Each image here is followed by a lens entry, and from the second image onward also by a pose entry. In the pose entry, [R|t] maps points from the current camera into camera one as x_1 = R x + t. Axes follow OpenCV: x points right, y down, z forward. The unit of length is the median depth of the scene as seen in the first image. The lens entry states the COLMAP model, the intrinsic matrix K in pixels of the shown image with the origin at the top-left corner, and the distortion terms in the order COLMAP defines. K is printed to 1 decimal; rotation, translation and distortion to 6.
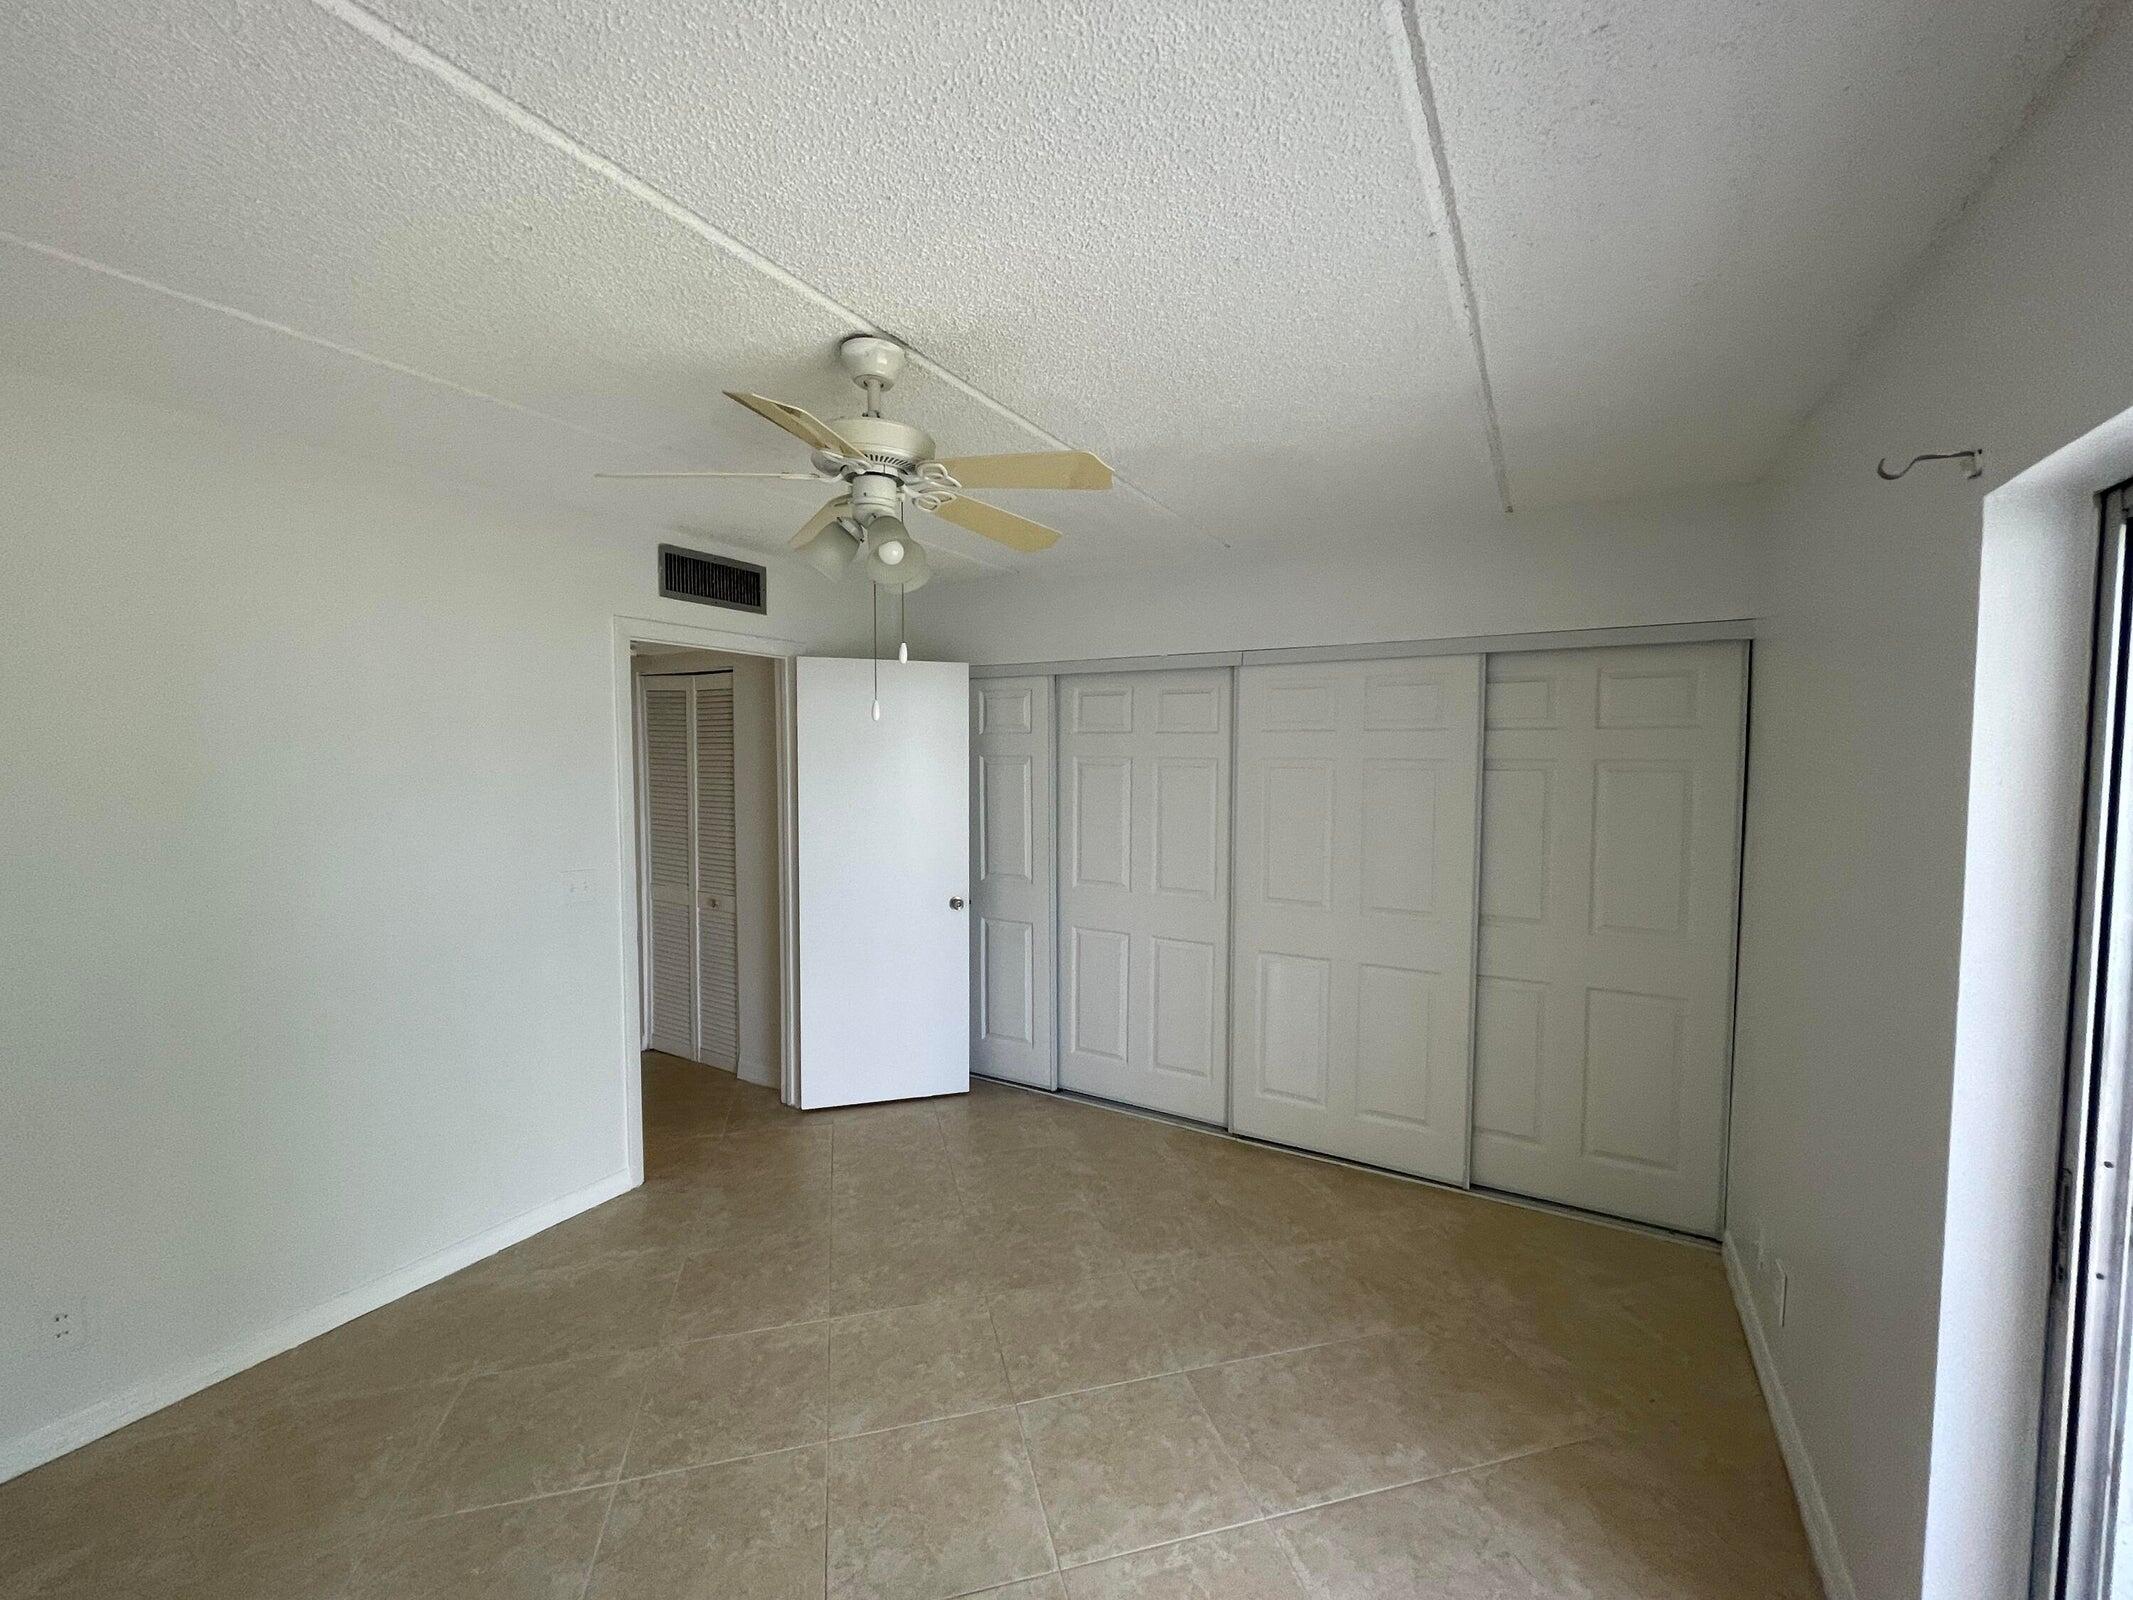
lens RADIAL K [[861.3, 0, 1073.8], [0, 861.3, 791.9], [0, 0, 1]] dist [-0.004548, 0.000604]
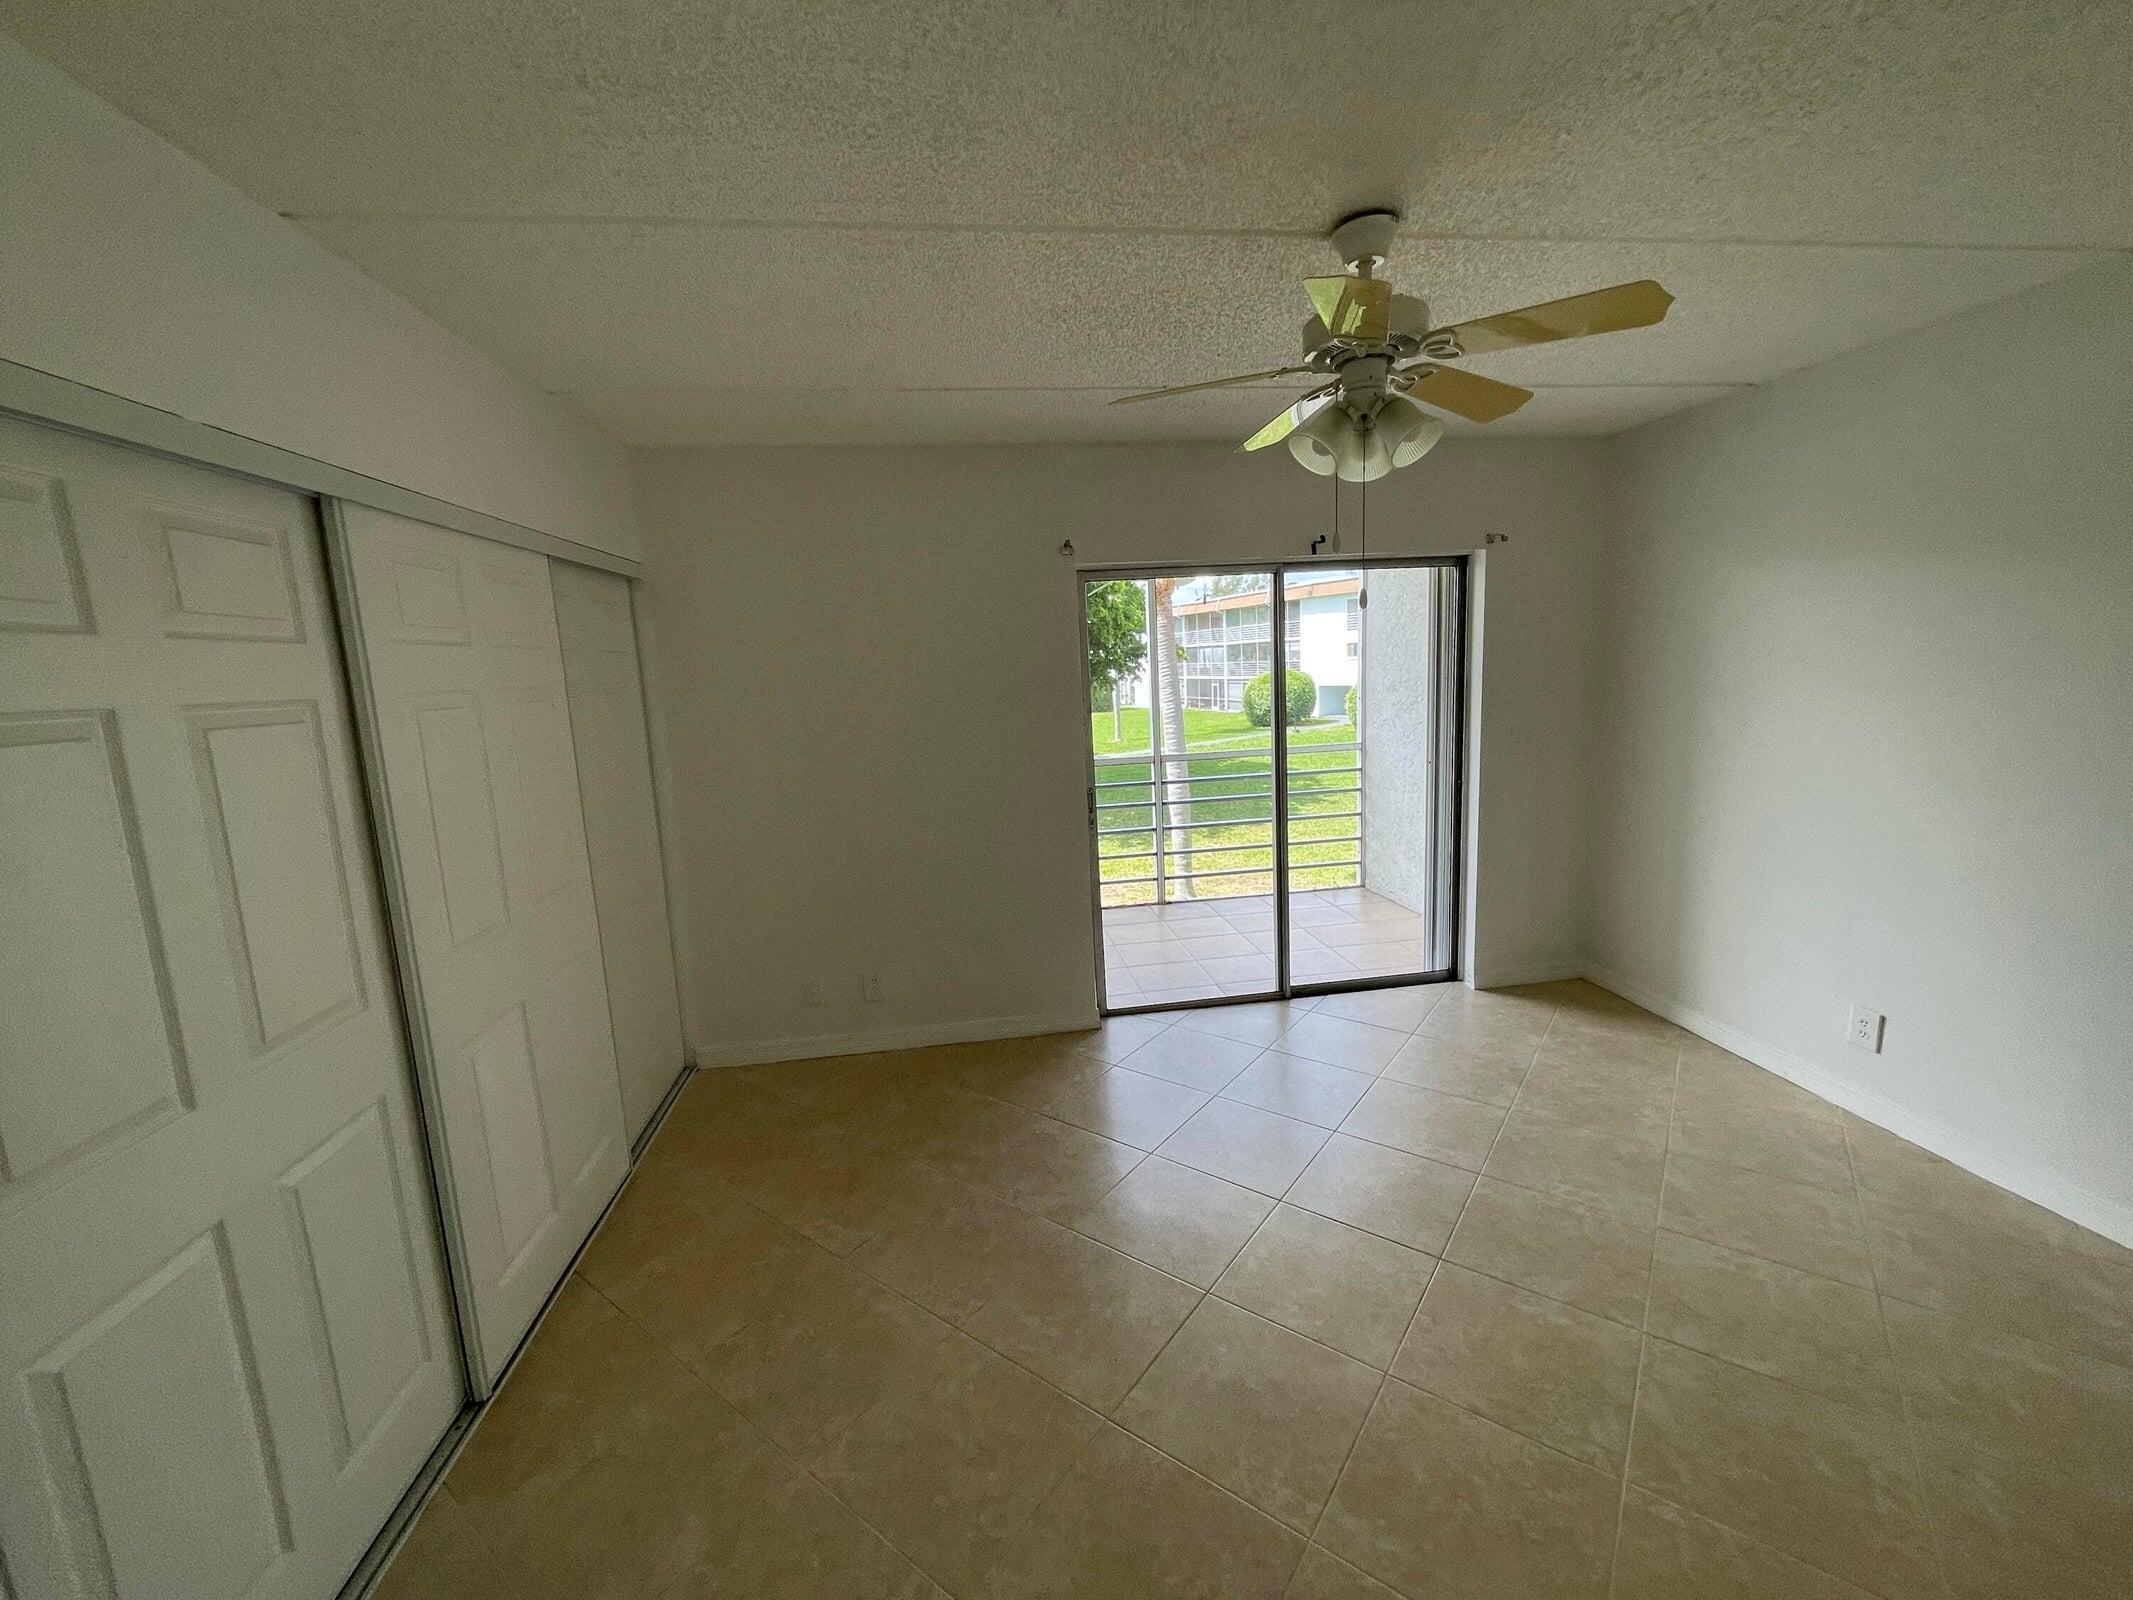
lens RADIAL K [[861.3, 0, 1061.1], [0, 861.3, 801.5], [0, 0, 1]] dist [-0.004548, 0.000604]
pose [[-0.604206, -0.106316, 0.789703, -0.435501], [0.084094, 0.977017, 0.195875, -0.045799], [-0.792378, 0.184758, -0.581379, 0.996659]]
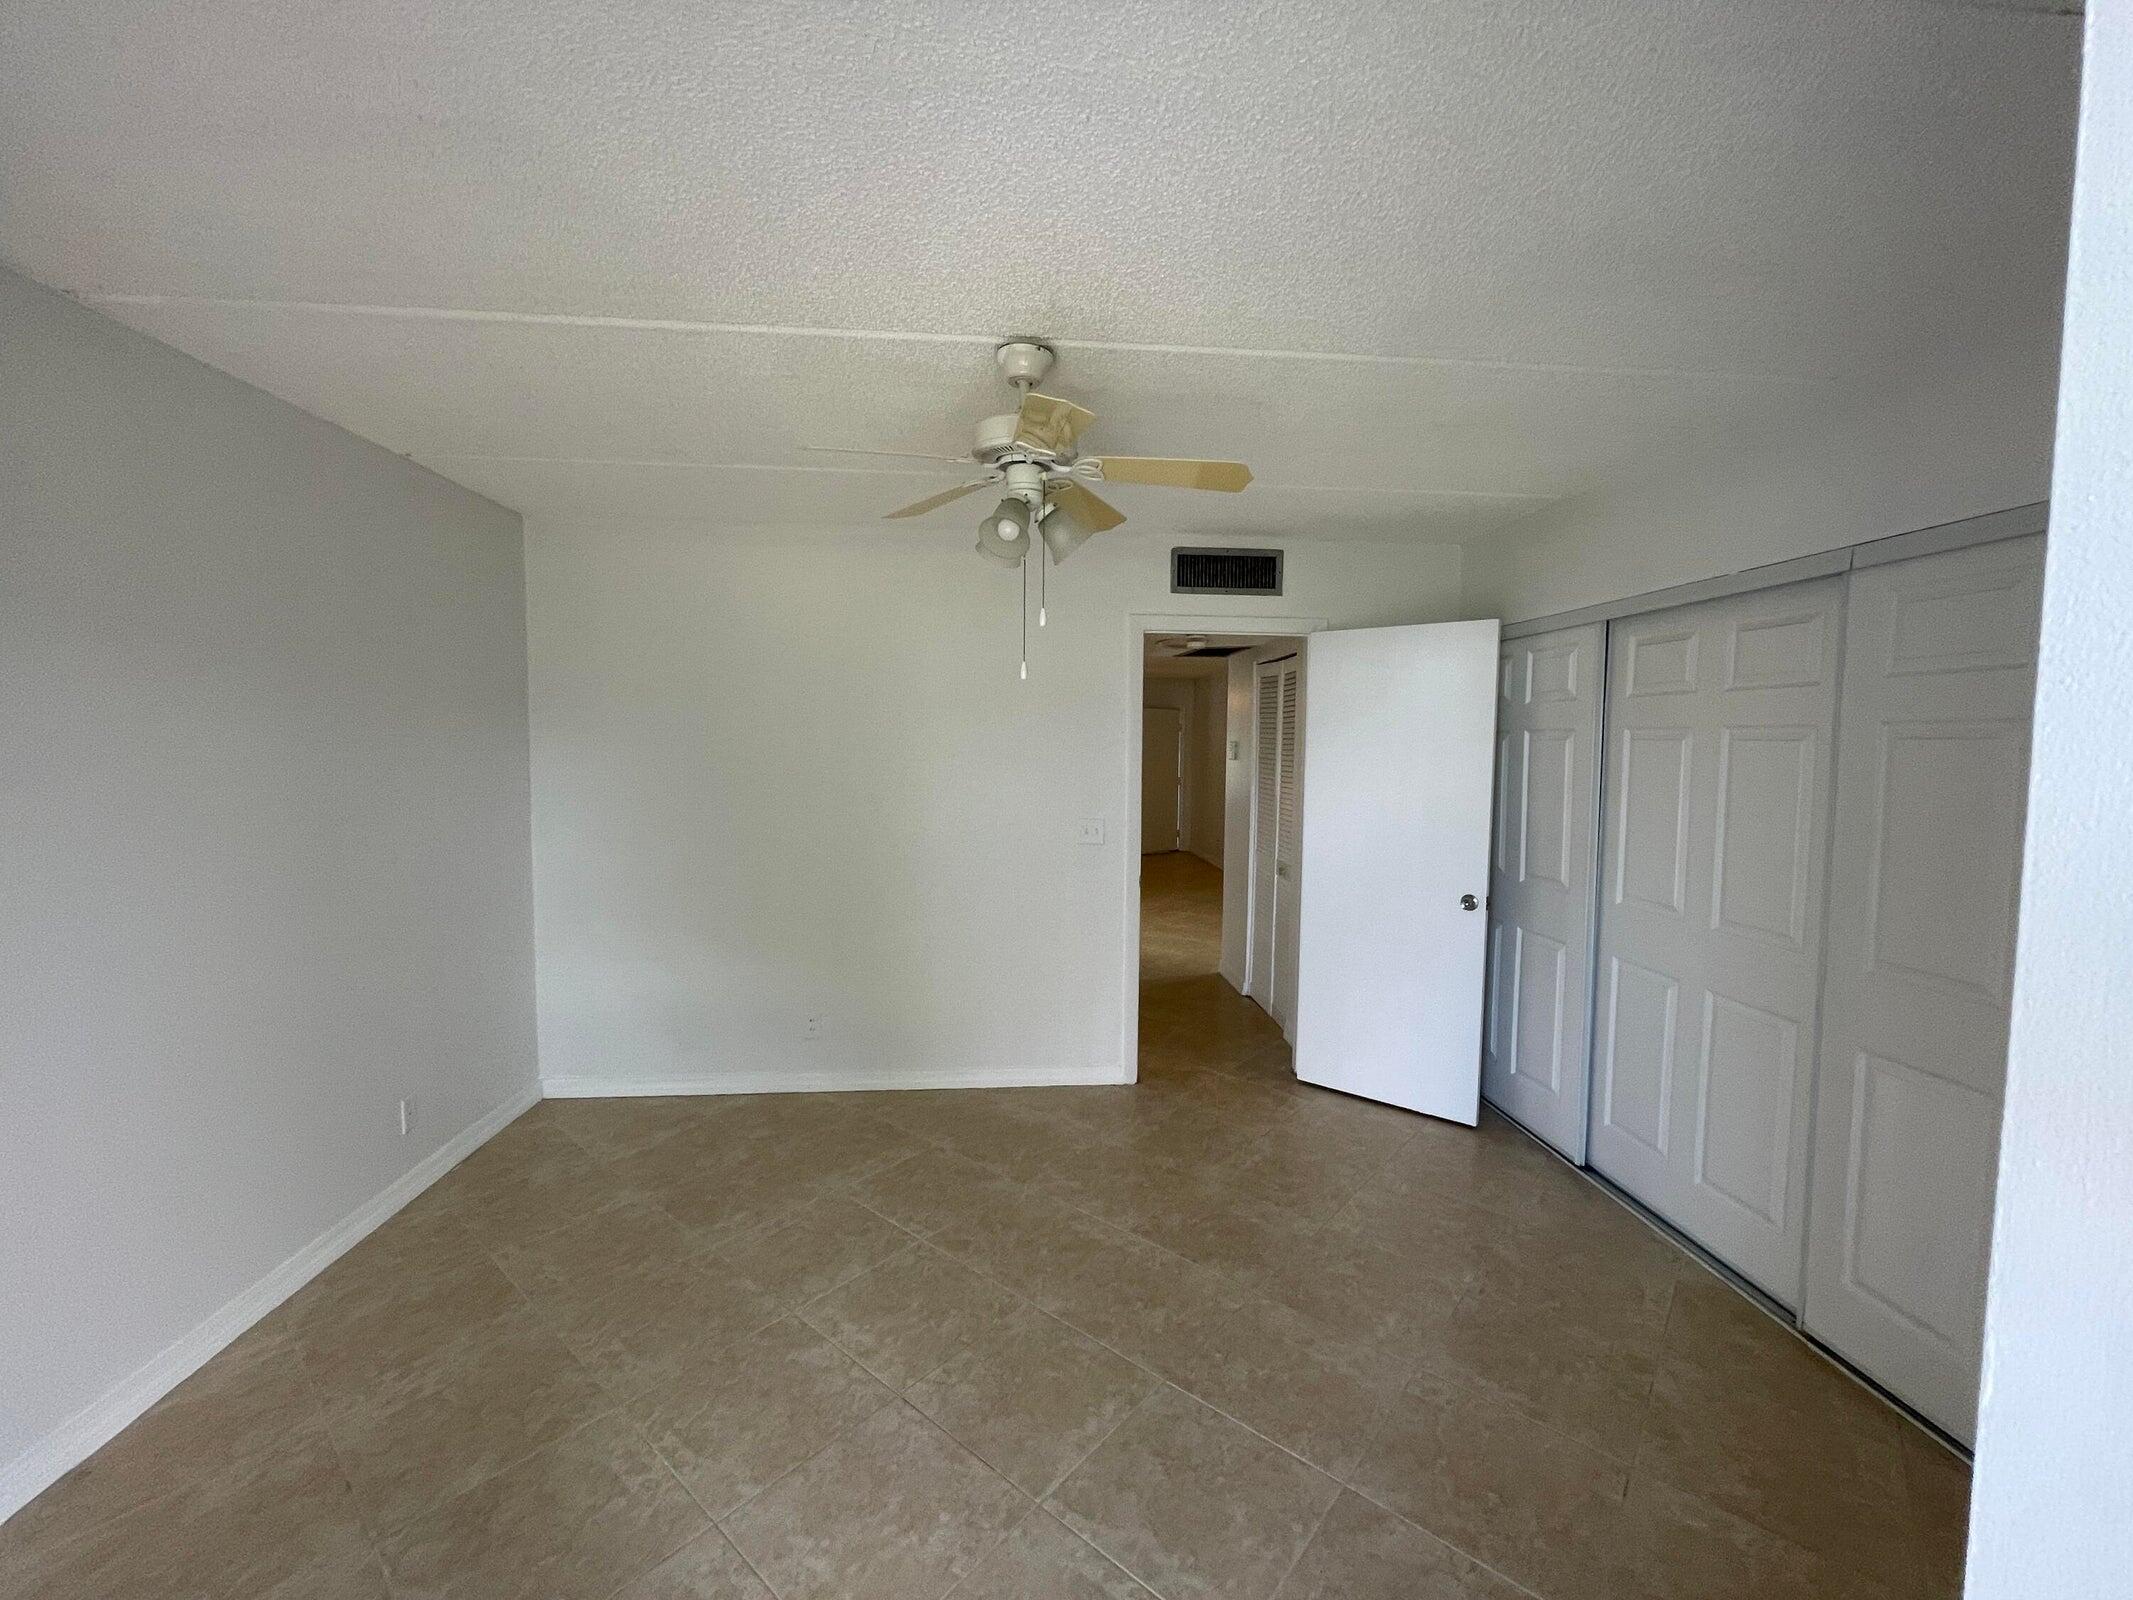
lens RADIAL K [[861.3, 0, 1065.7], [0, 861.3, 790.7], [0, 0, 1]] dist [-0.004548, 0.000604]
pose [[0.563897, 0.045379, -0.824597, 0.391714], [-0.043743, 0.998729, 0.025048, 0.017222], [0.824686, 0.021945, 0.565165, 0.210942]]
